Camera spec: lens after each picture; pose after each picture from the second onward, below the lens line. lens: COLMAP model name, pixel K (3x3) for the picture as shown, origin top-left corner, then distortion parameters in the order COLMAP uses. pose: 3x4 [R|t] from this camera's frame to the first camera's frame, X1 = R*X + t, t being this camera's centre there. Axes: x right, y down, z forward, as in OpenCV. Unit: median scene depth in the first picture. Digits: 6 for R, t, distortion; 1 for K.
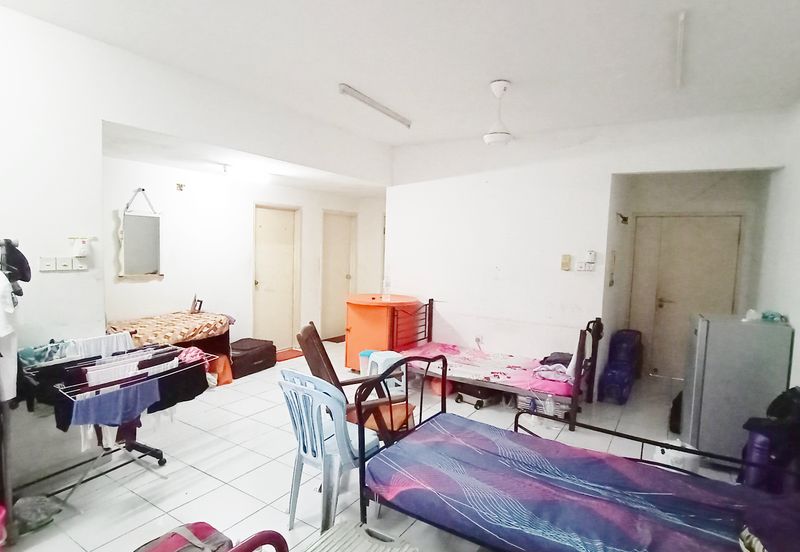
lens RADIAL K [[449.1, 0, 398.9], [0, 449.1, 279.6], [0, 0, 1]] dist [-0.037816, 0.025931]
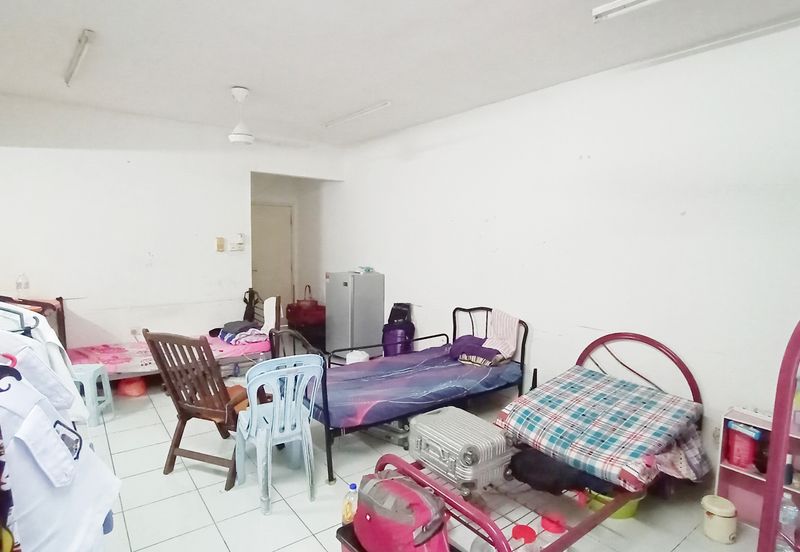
lens RADIAL K [[449.1, 0, 398.9], [0, 449.1, 279.6], [0, 0, 1]] dist [-0.037816, 0.025931]
pose [[0.353343, -0.123435, 0.927315, -0.558448], [0.068097, 0.992021, 0.106101, -0.041289], [-0.933012, 0.025657, 0.358929, 0.171348]]
